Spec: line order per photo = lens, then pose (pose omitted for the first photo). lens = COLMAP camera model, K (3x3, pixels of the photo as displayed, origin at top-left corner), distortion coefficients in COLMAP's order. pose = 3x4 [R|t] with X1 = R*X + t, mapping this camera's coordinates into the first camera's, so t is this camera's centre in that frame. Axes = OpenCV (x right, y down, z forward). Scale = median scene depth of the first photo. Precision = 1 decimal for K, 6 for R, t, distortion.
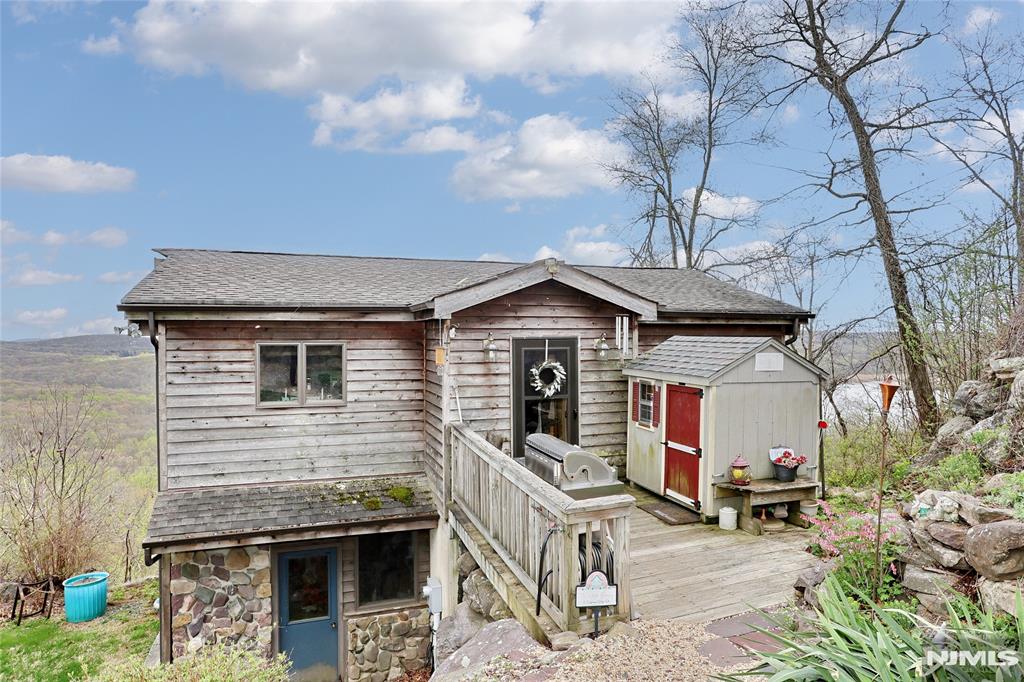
lens RADIAL K [[600.4, 0, 507.6], [0, 600.4, 342.5], [0, 0, 1]] dist [-0.032014, 0.006311]
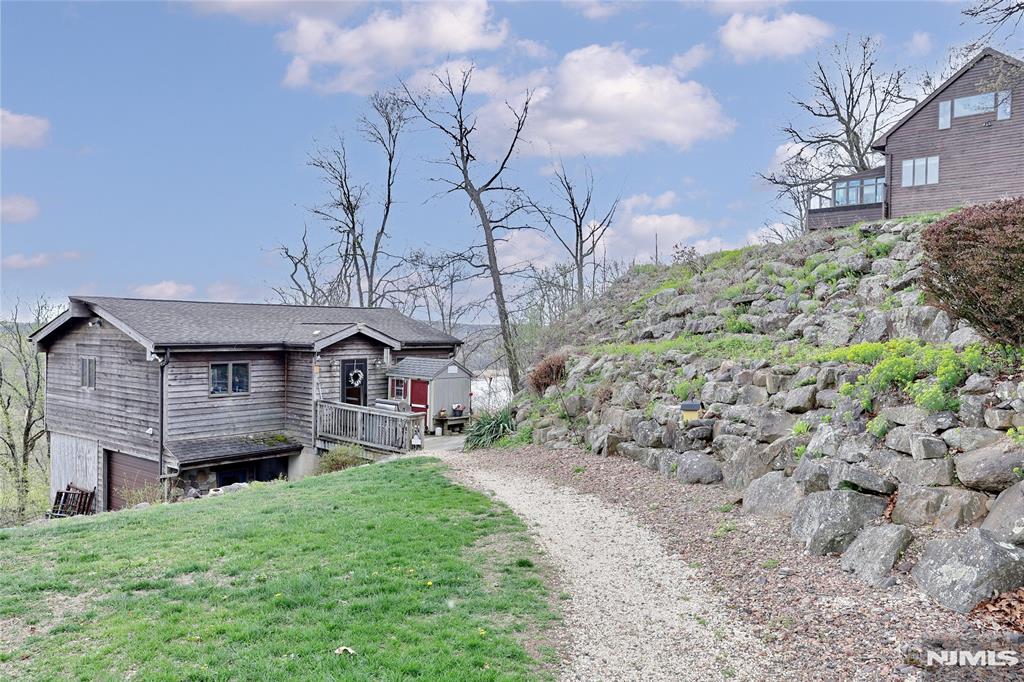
lens RADIAL K [[797.7, 0, 514.2], [0, 797.7, 344.0], [0, 0, 1]] dist [0.040243, 0.002542]
pose [[0.840376, 0.001595, 0.542002, -0.990515], [-0.011852, 0.999811, 0.015434, -0.110736], [-0.541875, -0.019394, 0.840236, -1.667181]]
